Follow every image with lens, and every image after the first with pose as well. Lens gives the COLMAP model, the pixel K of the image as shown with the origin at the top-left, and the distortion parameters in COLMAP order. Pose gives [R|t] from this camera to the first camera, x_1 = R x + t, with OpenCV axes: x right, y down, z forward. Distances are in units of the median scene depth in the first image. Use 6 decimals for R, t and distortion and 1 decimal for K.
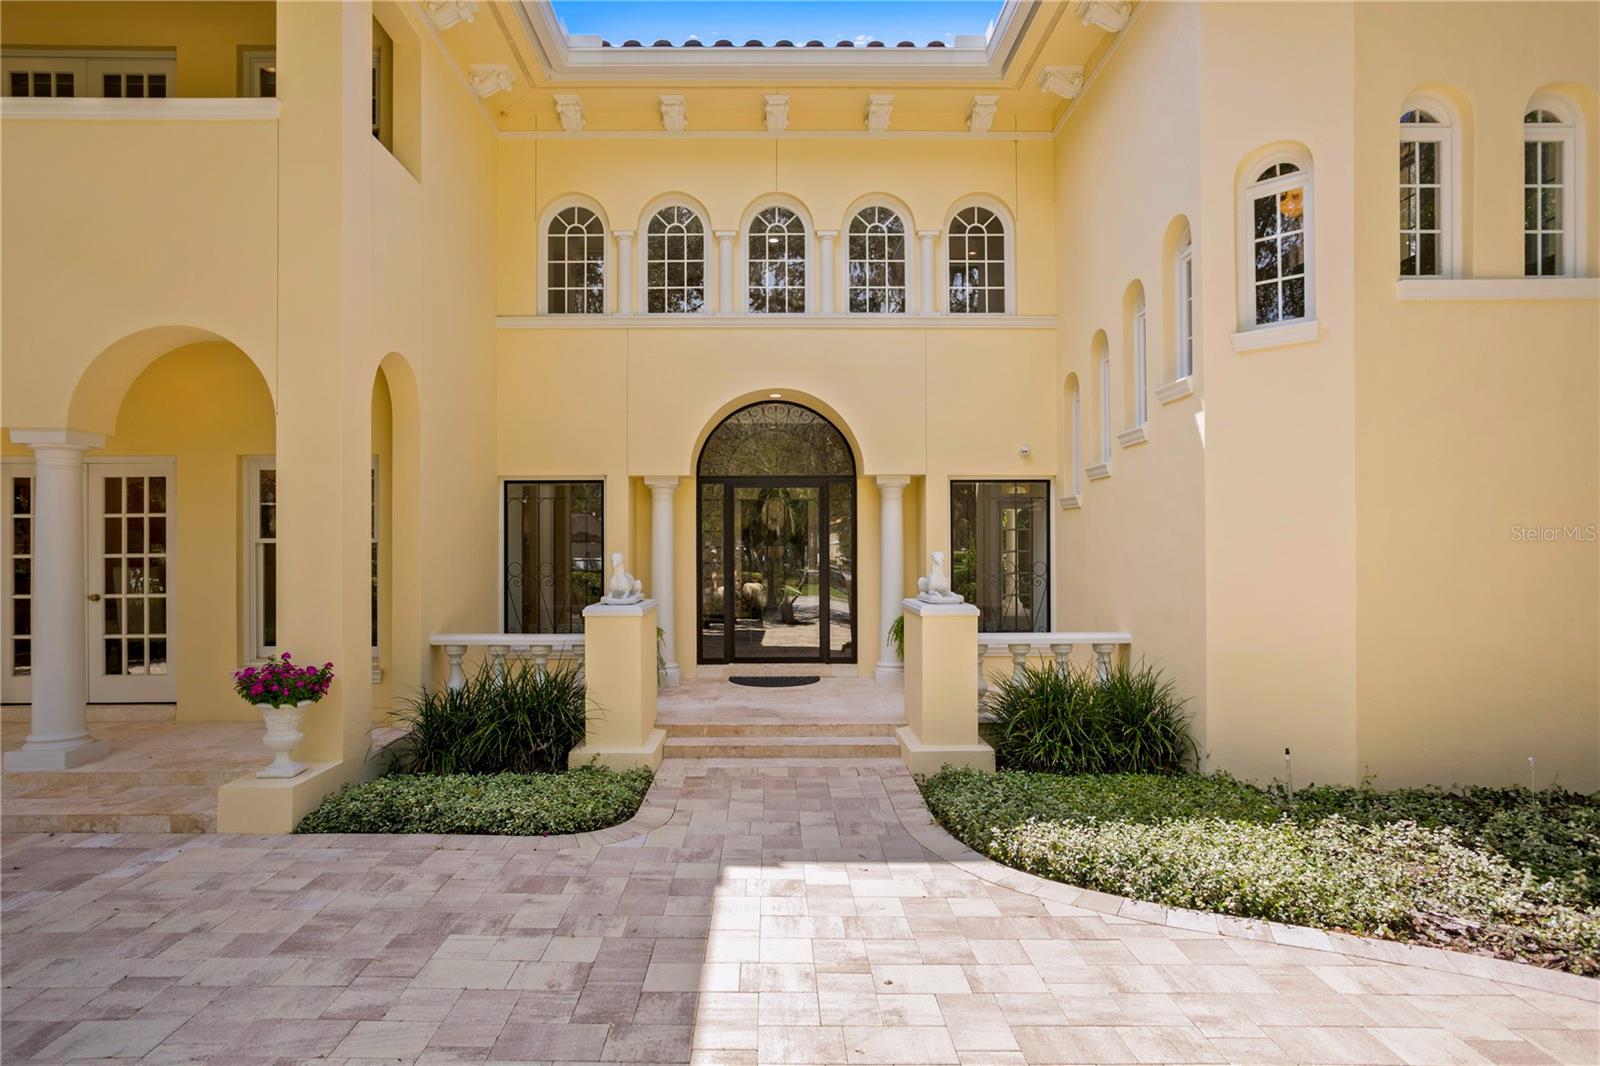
lens RADIAL K [[883.7, 0, 800.0], [0, 883.7, 533.0], [0, 0, 1]] dist [0.000081, 0.000857]
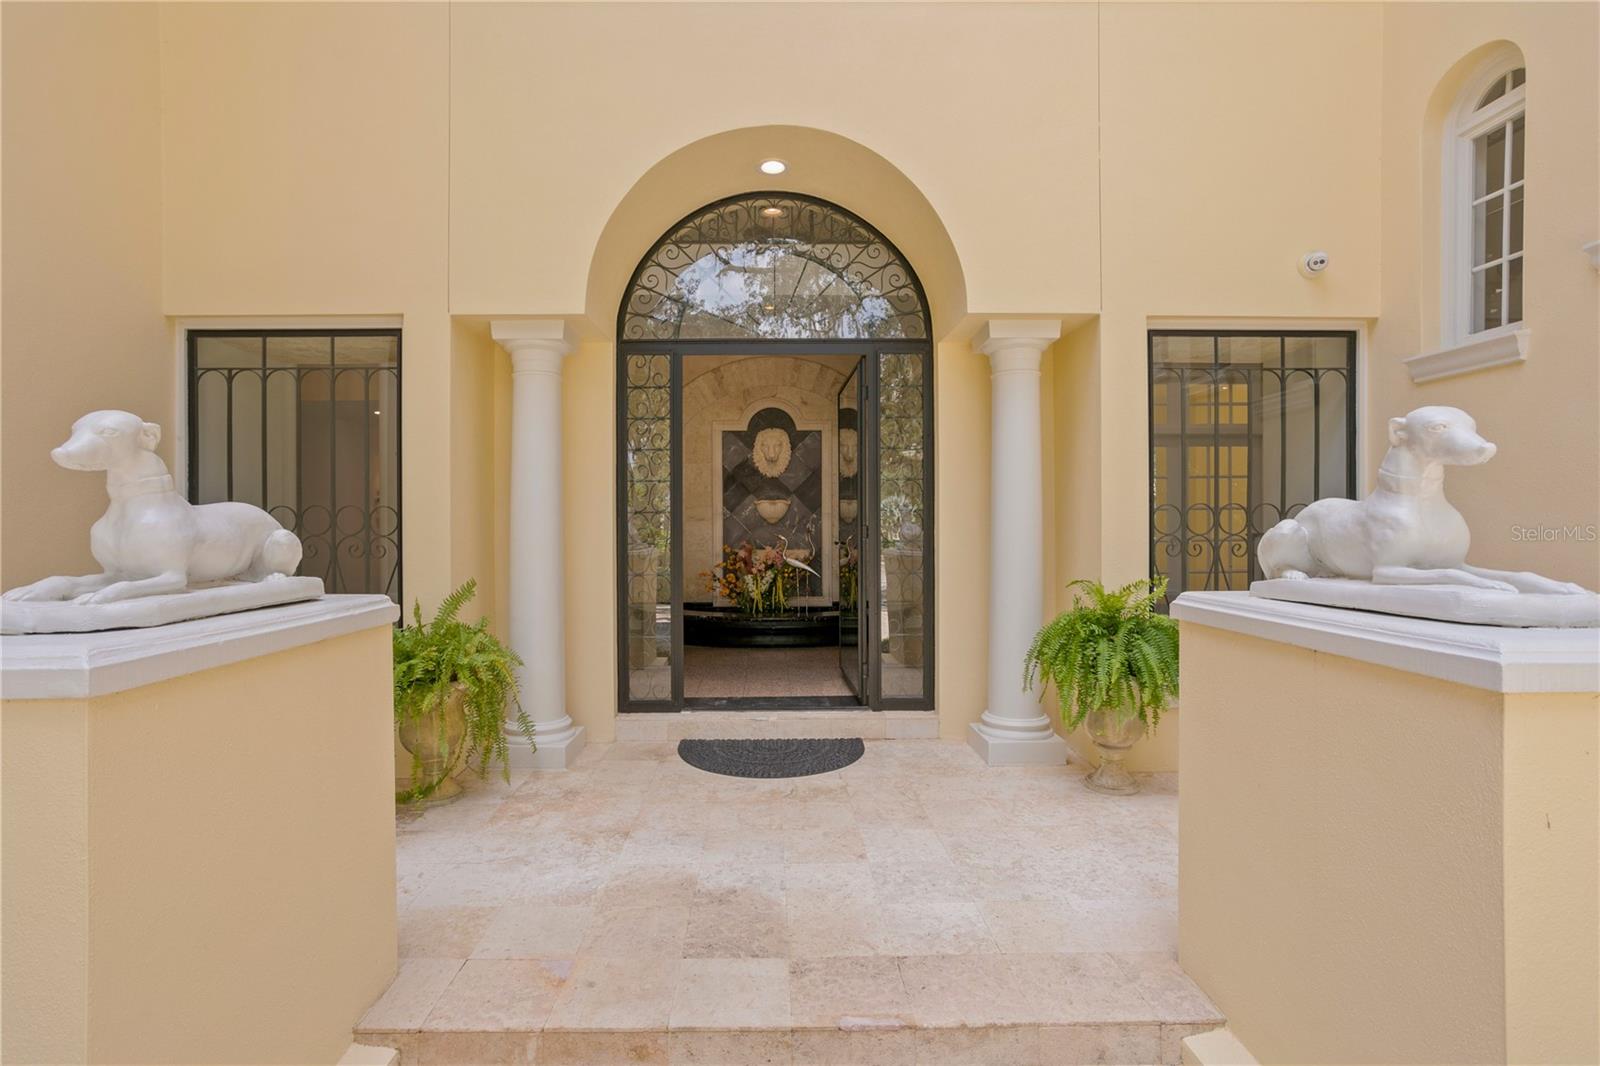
lens RADIAL K [[769.9, 0, 800.0], [0, 769.9, 533.0], [0, 0, 1]] dist [-0.000076, -0.000415]
pose [[0.999979, -0.000205, 0.006458, -0.016192], [0.000066, 0.999768, 0.021542, 0.038638], [-0.006461, -0.021541, 0.999747, 0.591938]]
